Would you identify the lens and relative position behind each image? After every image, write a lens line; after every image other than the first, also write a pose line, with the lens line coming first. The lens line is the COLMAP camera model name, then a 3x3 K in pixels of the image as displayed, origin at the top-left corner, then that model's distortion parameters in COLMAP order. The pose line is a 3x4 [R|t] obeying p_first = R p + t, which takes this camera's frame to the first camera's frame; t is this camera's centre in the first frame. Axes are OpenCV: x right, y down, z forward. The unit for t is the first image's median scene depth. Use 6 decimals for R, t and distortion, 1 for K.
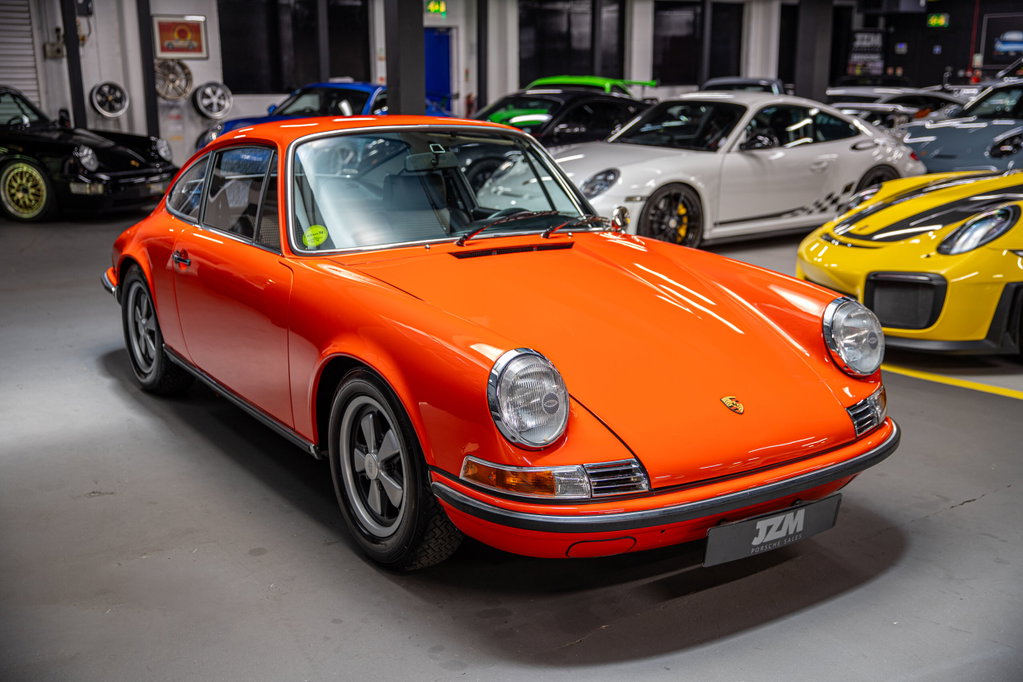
lens RADIAL K [[1127.1, 0, 511.5], [0, 1127.1, 341.0], [0, 0, 1]] dist [0.011890, 0.101525]
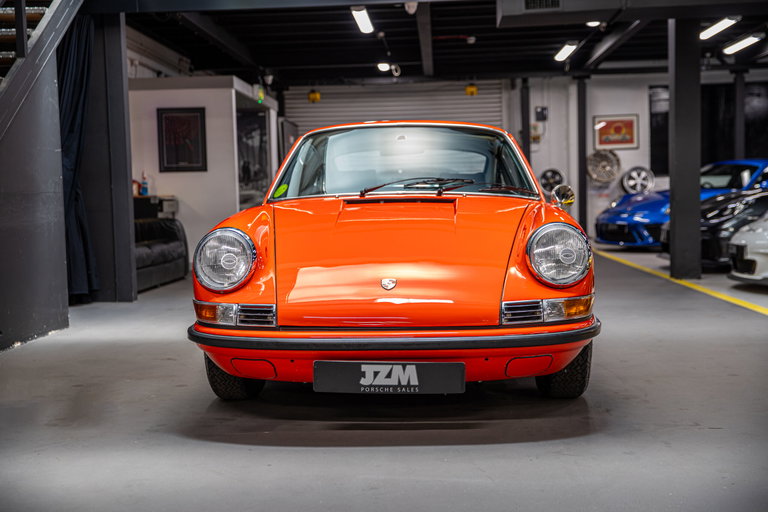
lens RADIAL K [[995.0, 0, 384.0], [0, 995.0, 256.0], [0, 0, 1]] dist [0.098171, 0.006827]
pose [[0.796390, 0.015927, -0.604574, 0.493320], [-0.116500, 0.984971, -0.127515, 0.095580], [0.593457, 0.171984, 0.786276, 0.048817]]
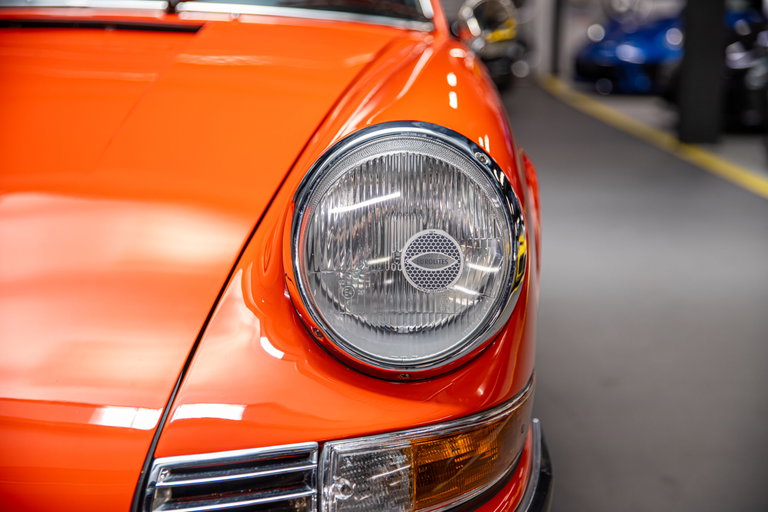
lens RADIAL K [[1112.6, 0, 384.0], [0, 1112.6, 256.0], [0, 0, 1]] dist [0.008998, 0.009152]
pose [[0.820898, 0.116934, -0.558975, 0.296198], [-0.128422, 0.991541, 0.018826, -0.003495], [0.556448, 0.056330, 0.828971, 0.465169]]
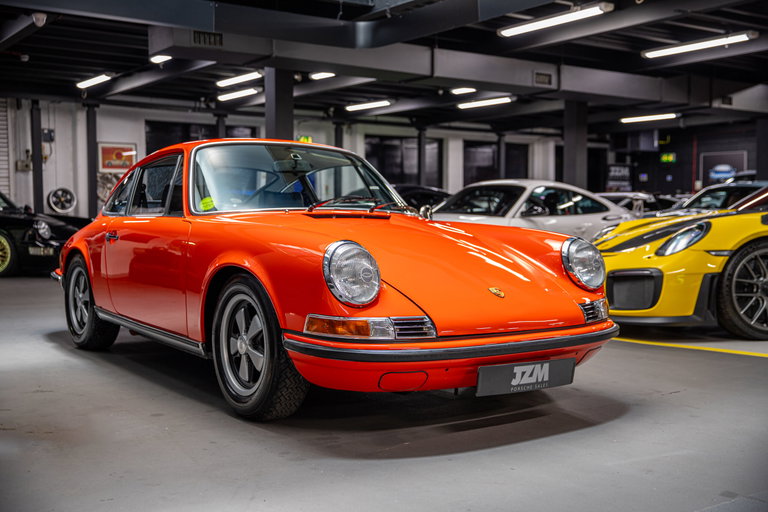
lens RADIAL K [[862.9, 0, 384.0], [0, 862.9, 256.0], [0, 0, 1]] dist [0.028577, 0.054472]
pose [[0.999720, 0.001014, 0.023661, 0.015295], [0.003310, 0.983298, -0.181971, 0.116794], [-0.023450, 0.181998, 0.983019, -0.044866]]
